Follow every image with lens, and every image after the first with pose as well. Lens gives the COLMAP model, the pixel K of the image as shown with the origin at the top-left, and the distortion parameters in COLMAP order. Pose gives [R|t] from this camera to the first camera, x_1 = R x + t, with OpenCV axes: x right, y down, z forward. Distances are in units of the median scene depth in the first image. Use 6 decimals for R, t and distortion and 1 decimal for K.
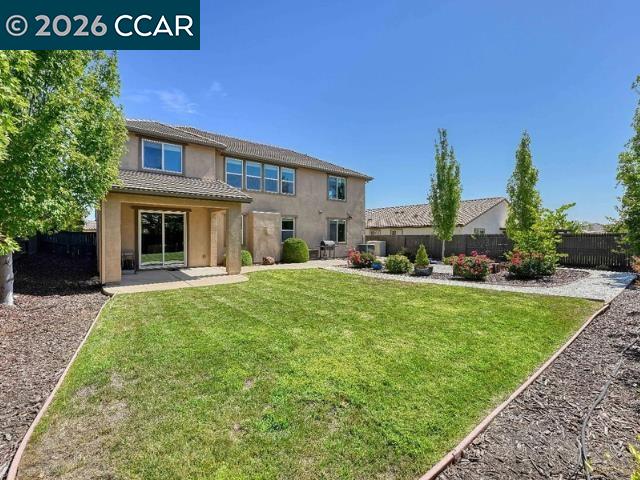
lens RADIAL K [[286.2, 0, 319.9], [0, 286.2, 236.4], [0, 0, 1]] dist [-0.000239, -0.000027]
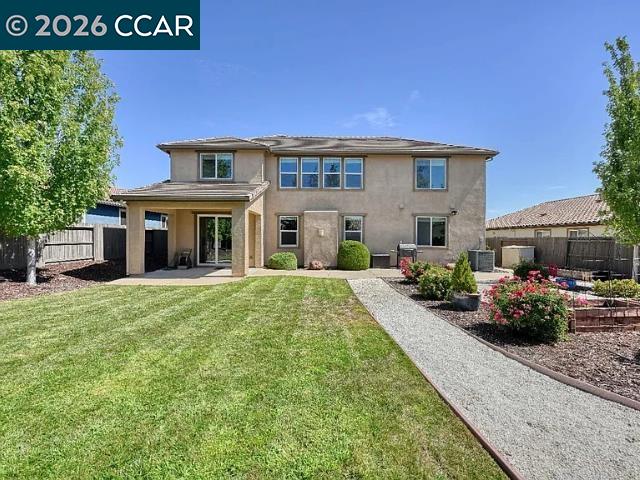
lens RADIAL K [[278.0, 0, 320.0], [0, 278.0, 240.0], [0, 0, 1]] dist [-0.012144, -0.000048]
pose [[0.786264, 0.008056, -0.617839, 0.319507], [-0.005749, 0.999967, 0.005723, 0.000643], [0.617865, -0.000948, 0.786284, 0.291403]]
